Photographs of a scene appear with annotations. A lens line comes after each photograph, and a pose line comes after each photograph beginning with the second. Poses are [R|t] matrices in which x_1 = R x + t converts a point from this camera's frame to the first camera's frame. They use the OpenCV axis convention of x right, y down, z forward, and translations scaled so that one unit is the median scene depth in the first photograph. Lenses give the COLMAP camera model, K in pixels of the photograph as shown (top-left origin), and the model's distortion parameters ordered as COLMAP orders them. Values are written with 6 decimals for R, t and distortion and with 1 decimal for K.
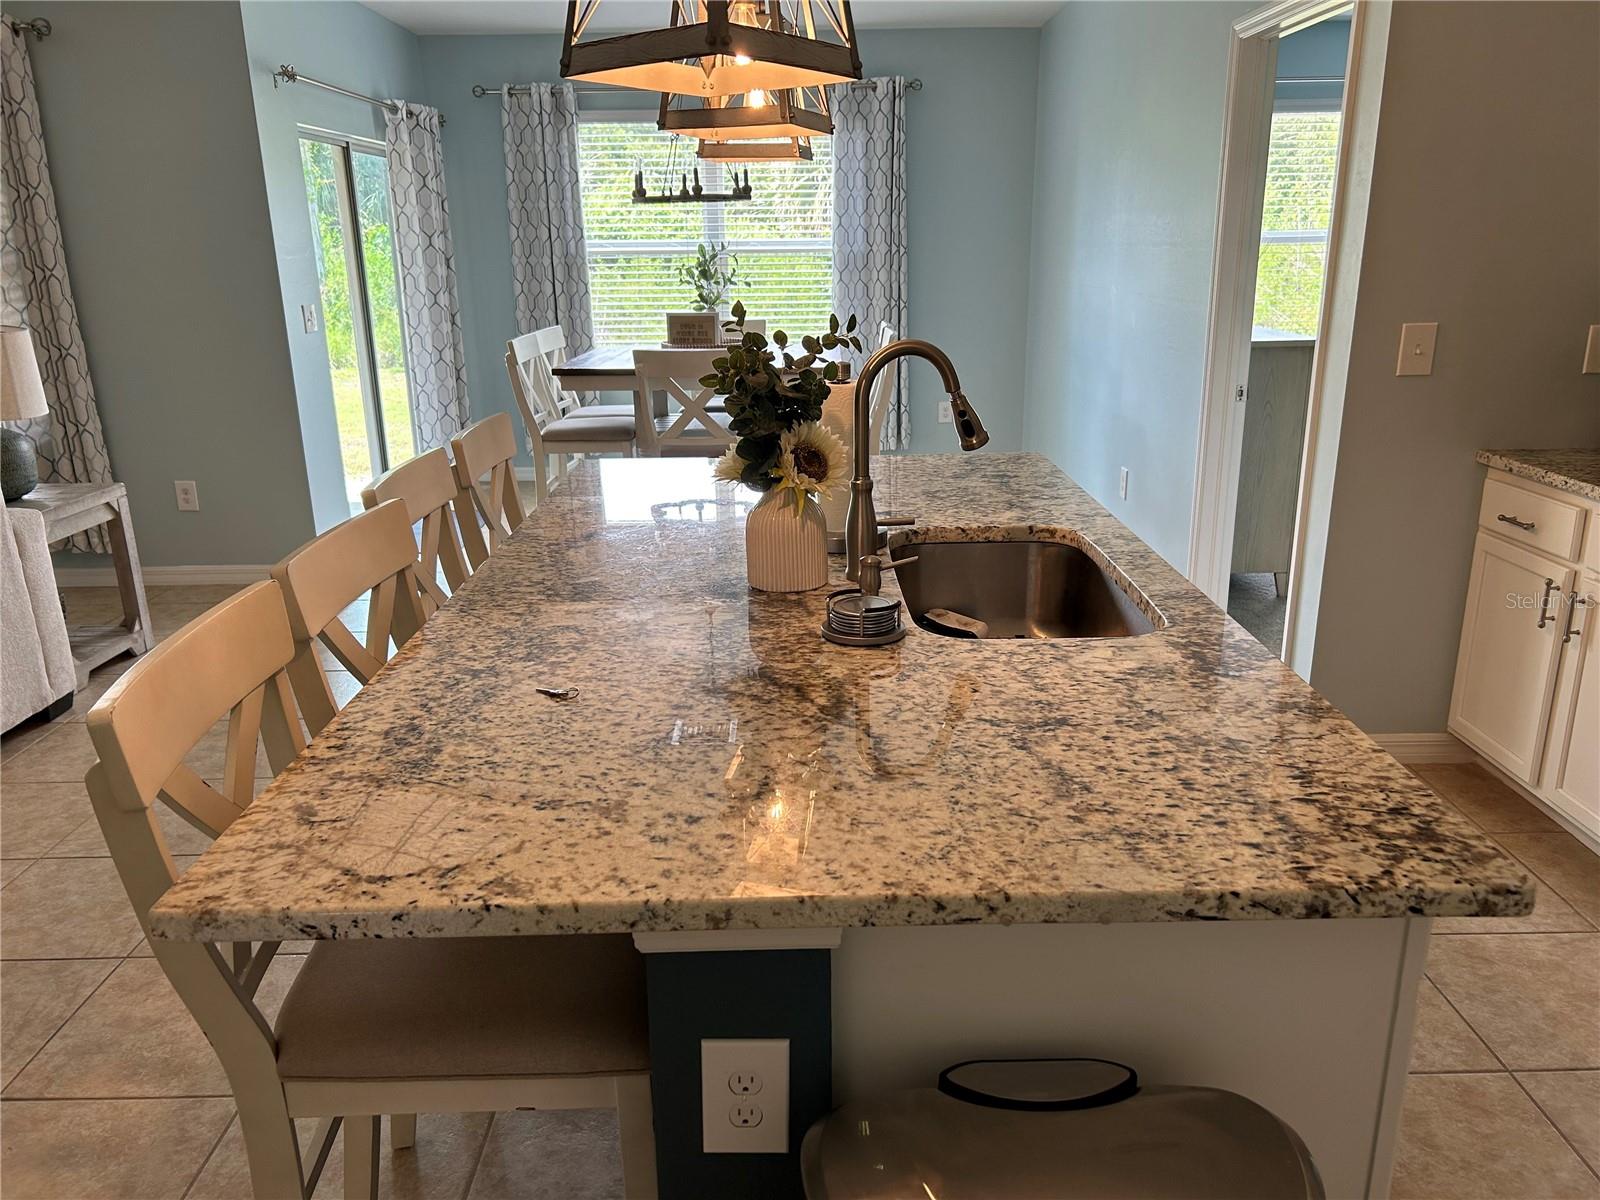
lens RADIAL K [[1207.3, 0, 798.6], [0, 1207.3, 610.1], [0, 0, 1]] dist [0.056617, -0.062071]
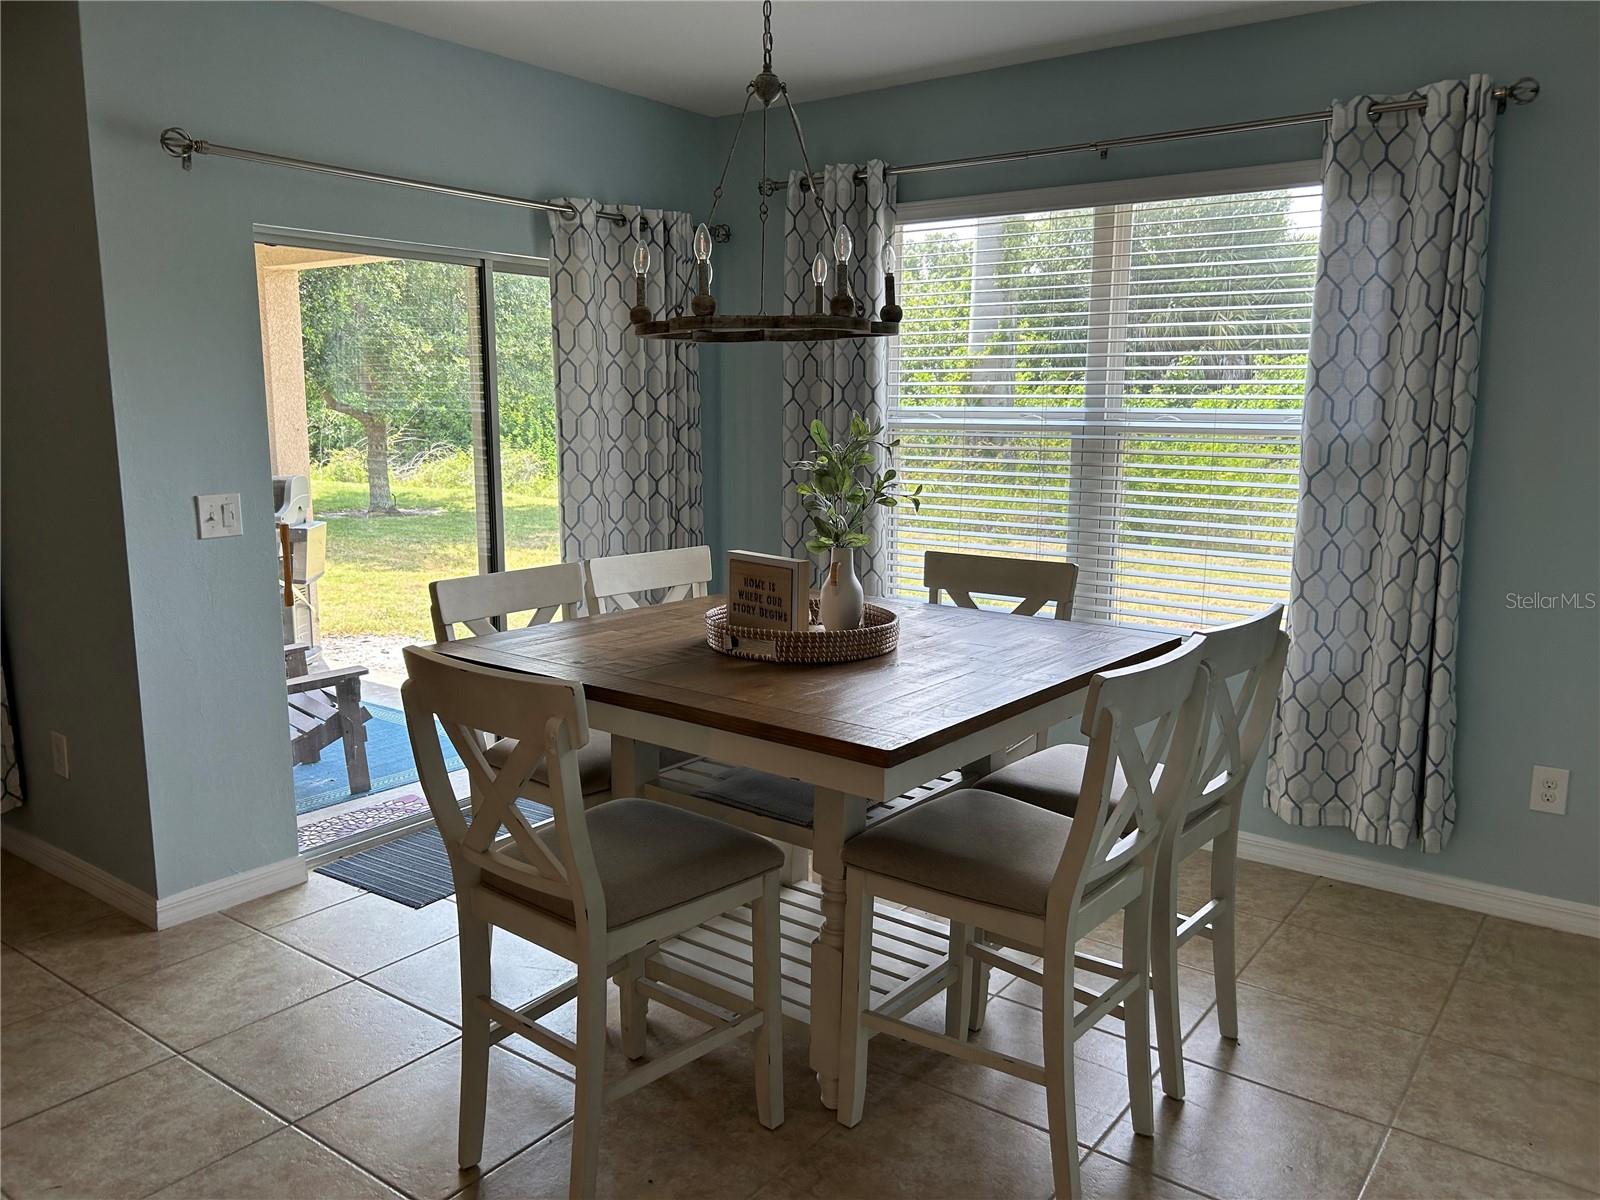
lens RADIAL K [[1207.3, 0, 796.9], [0, 1207.3, 611.7], [0, 0, 1]] dist [0.056617, -0.062071]
pose [[0.805186, 0.123192, -0.580085, 0.414500], [-0.190696, 0.980018, -0.056569, -0.405370], [0.561525, 0.156168, 0.812589, 1.260266]]
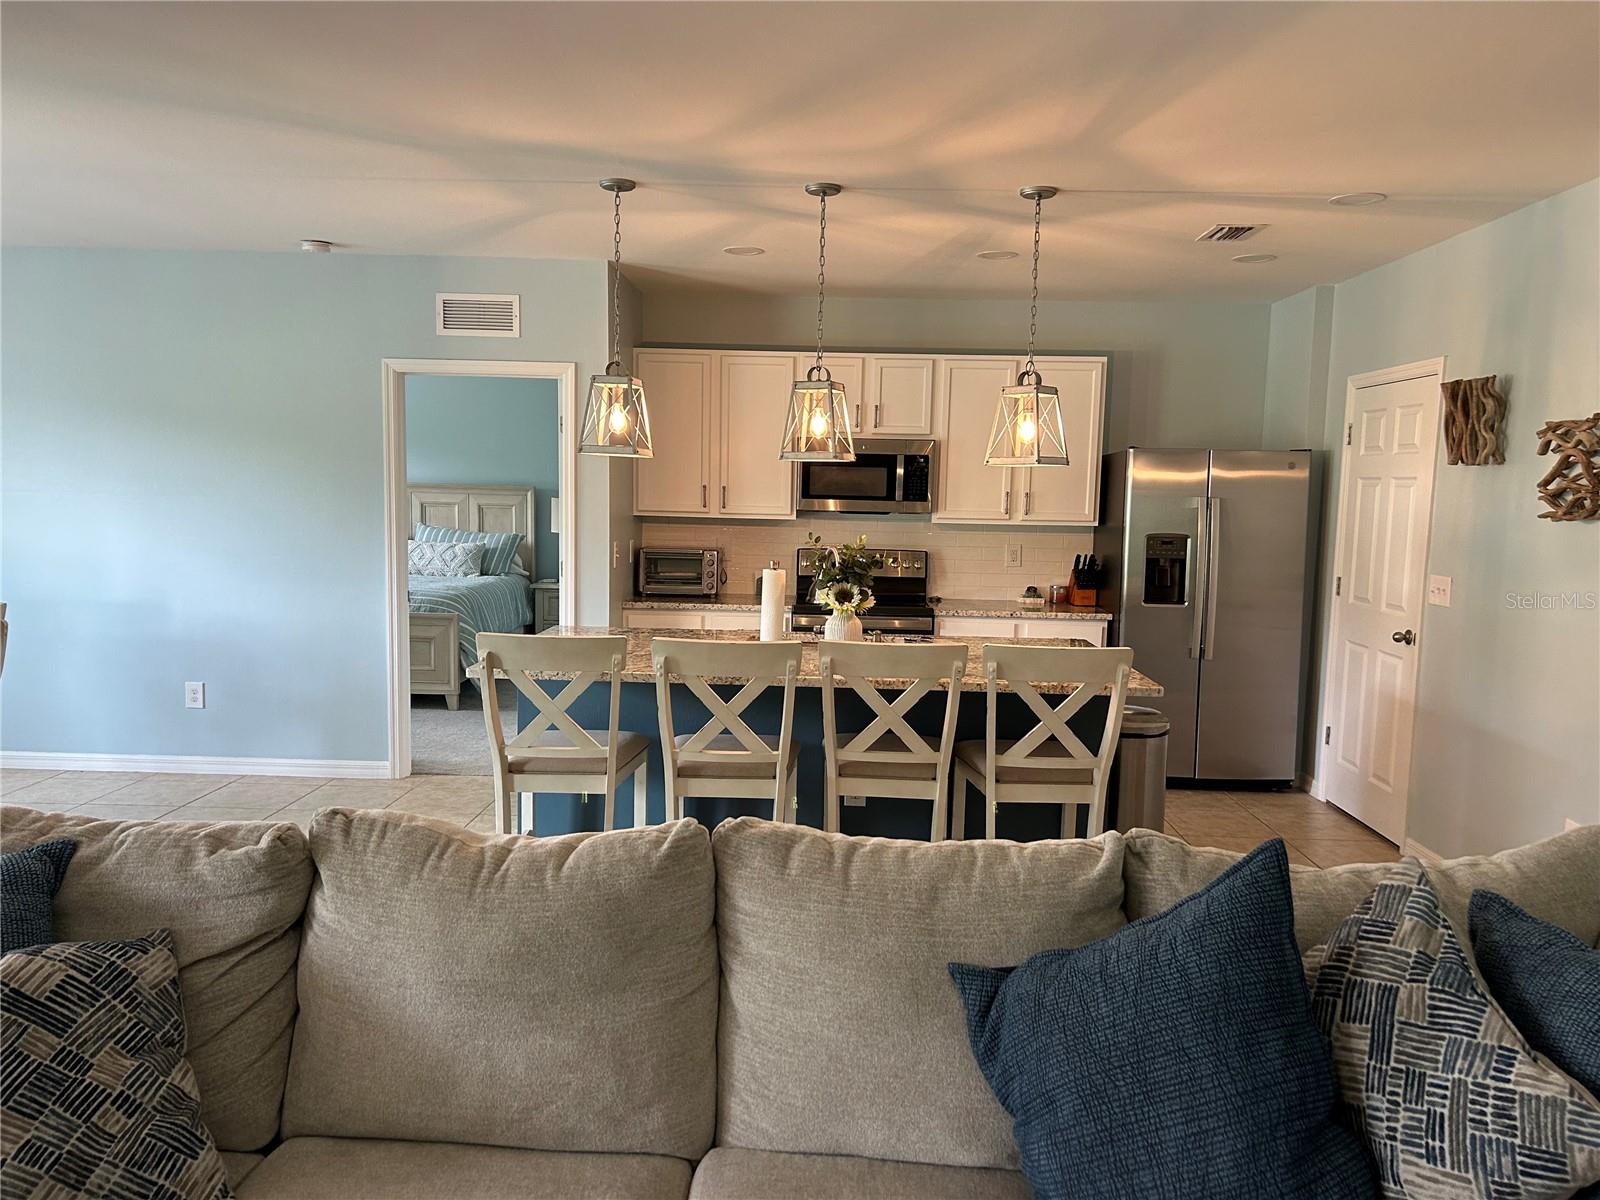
lens RADIAL K [[1207.3, 0, 811.3], [0, 1207.3, 609.4], [0, 0, 1]] dist [0.056617, -0.062071]
pose [[0.024525, -0.084445, 0.996126, -1.613385], [0.273619, 0.958944, 0.074556, -0.208778], [-0.961525, 0.270731, 0.046623, 0.695905]]
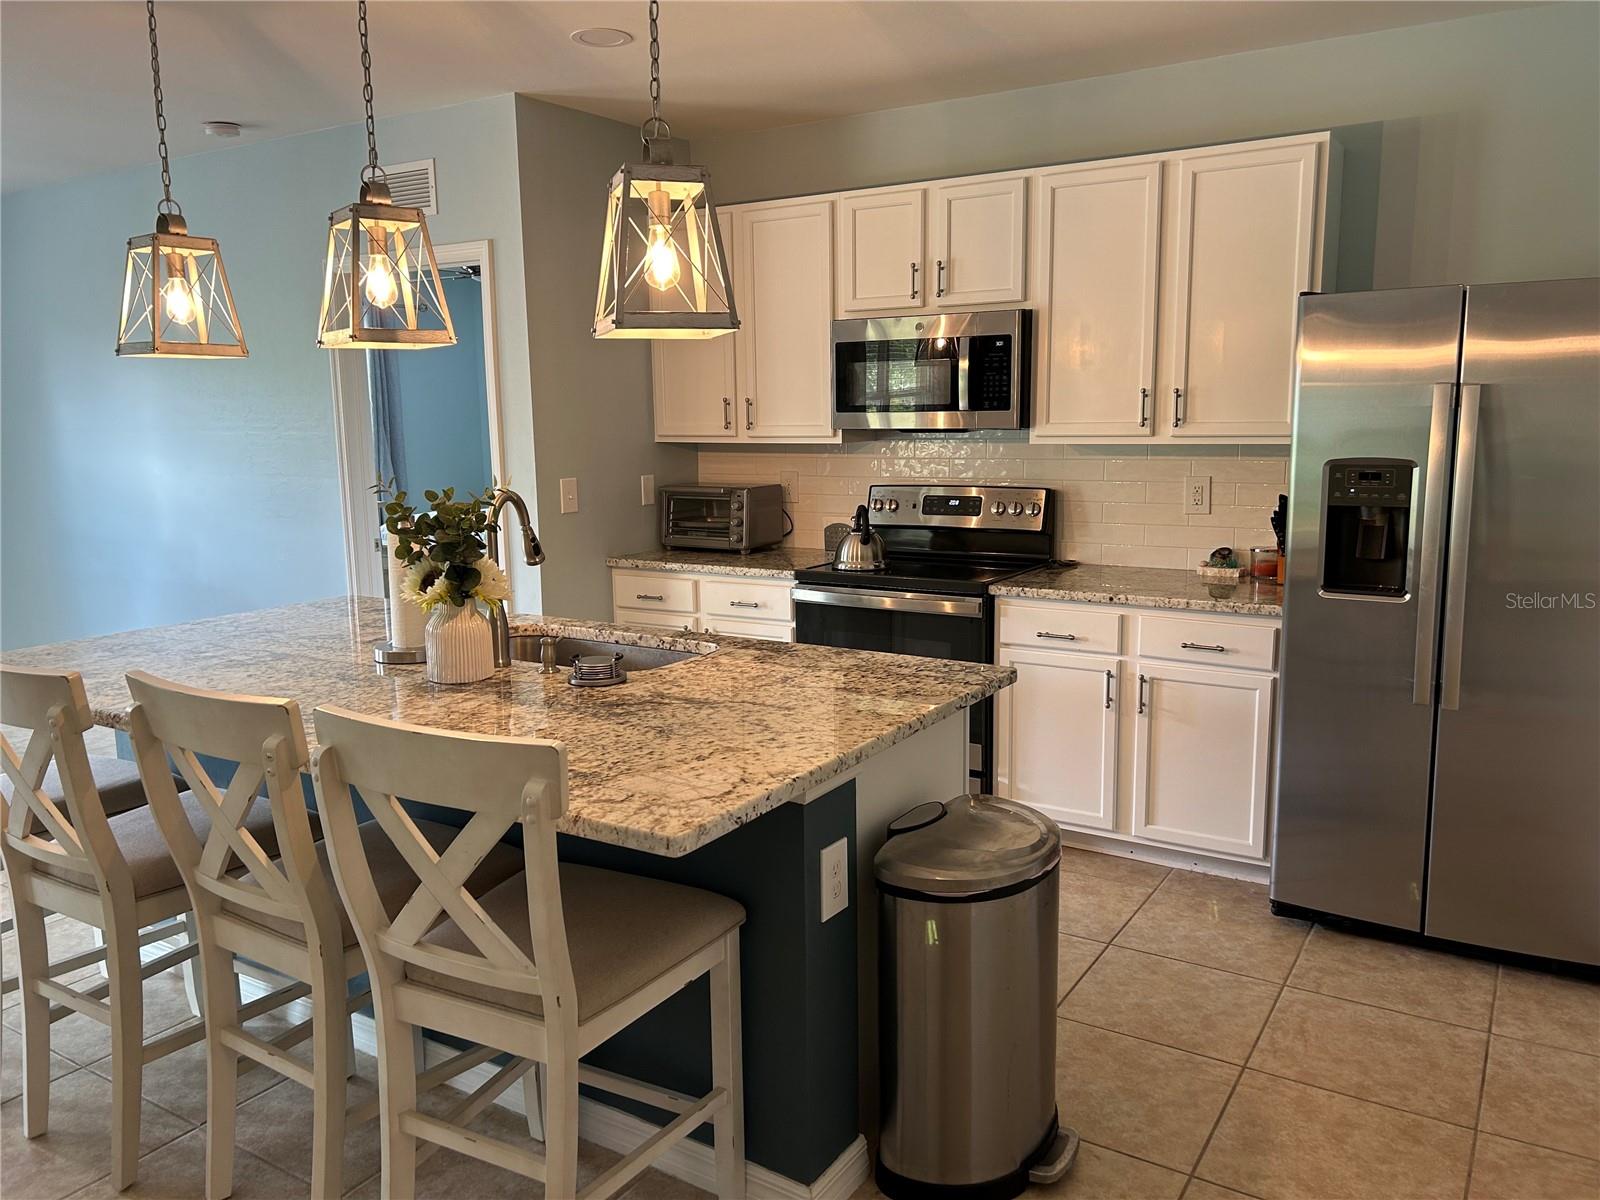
lens RADIAL K [[1207.3, 0, 794.6], [0, 1207.3, 593.9], [0, 0, 1]] dist [0.056617, -0.062071]
pose [[0.539346, -0.121250, 0.833309, -0.661244], [0.254880, 0.966667, -0.024313, 0.009499], [-0.802585, 0.225507, 0.552272, -0.014962]]
